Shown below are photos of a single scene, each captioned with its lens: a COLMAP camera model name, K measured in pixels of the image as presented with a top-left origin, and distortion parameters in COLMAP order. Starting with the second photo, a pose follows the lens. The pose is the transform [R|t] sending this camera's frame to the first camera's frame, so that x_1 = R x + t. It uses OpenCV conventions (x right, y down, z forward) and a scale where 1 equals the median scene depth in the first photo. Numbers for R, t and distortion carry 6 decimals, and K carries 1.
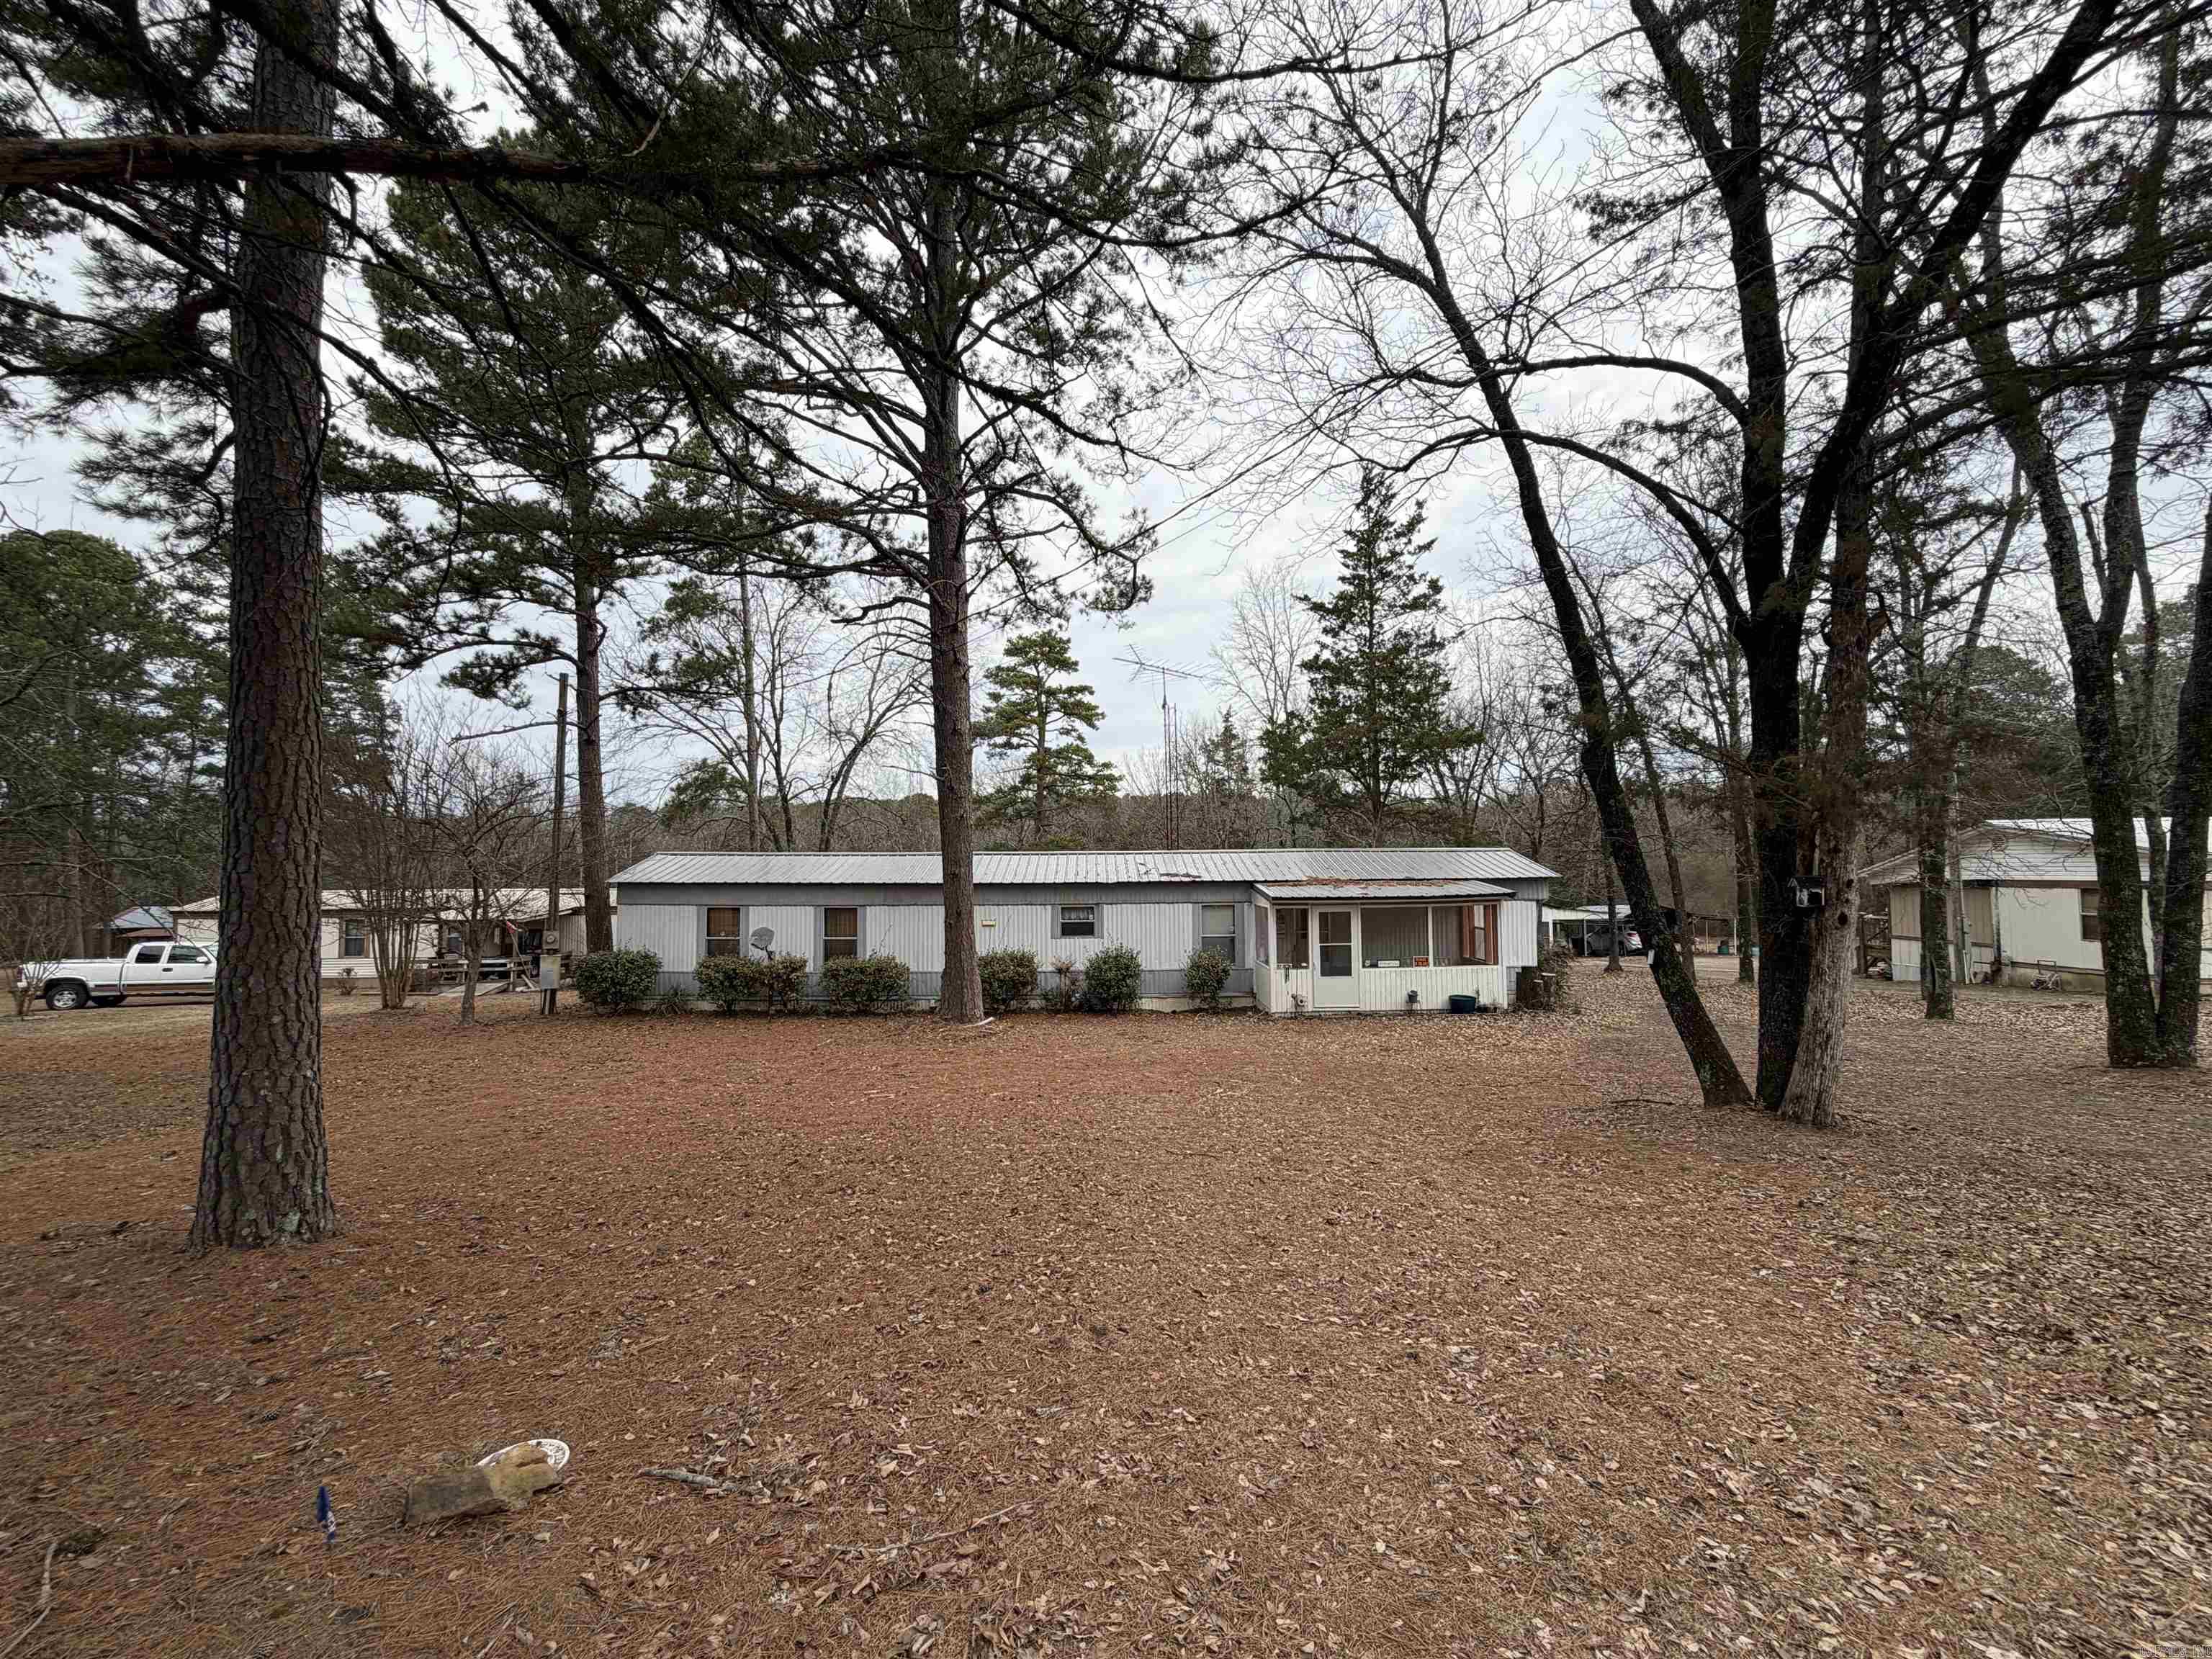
lens RADIAL K [[882.5, 0, 1106.9], [0, 882.5, 825.6], [0, 0, 1]] dist [-0.008711, 0.000234]
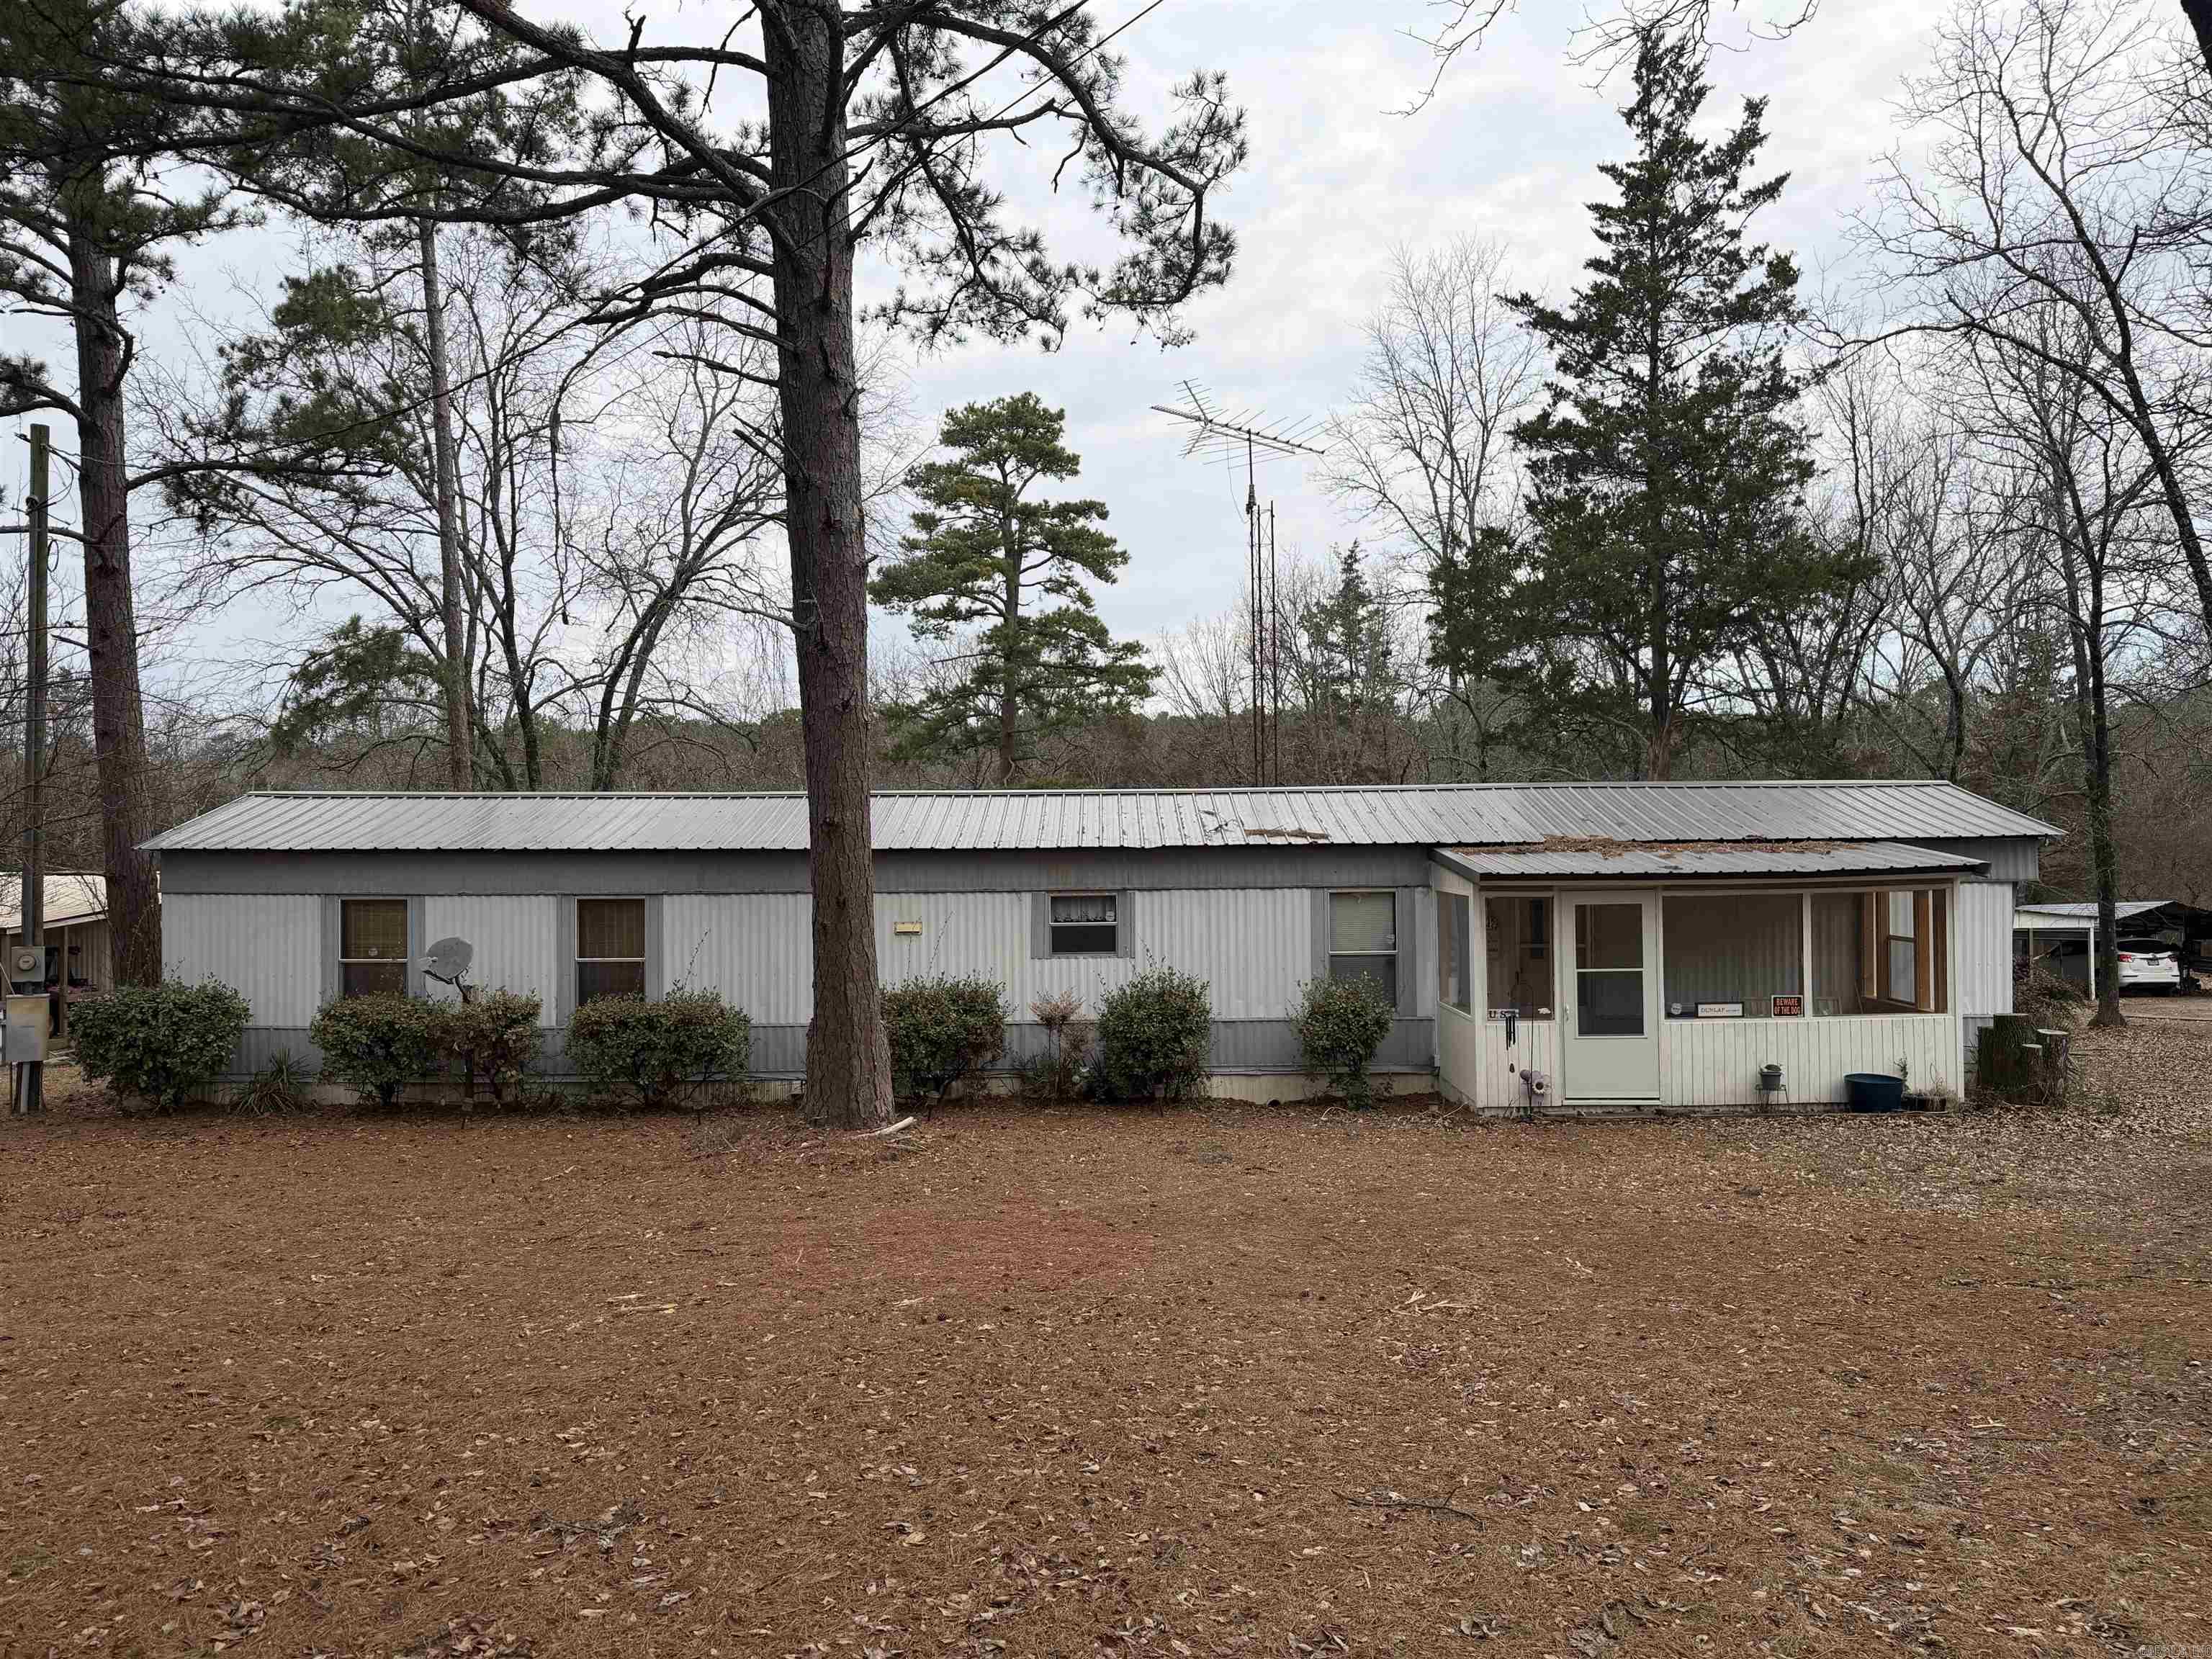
lens RADIAL K [[1547.2, 0, 1115.1], [0, 1547.2, 824.4], [0, 0, 1]] dist [0.040572, -0.029296]
pose [[0.999970, -0.001031, -0.007647, -0.007531], [0.001296, 0.999394, 0.034797, 0.019411], [0.007606, -0.034806, 0.999365, 0.113273]]
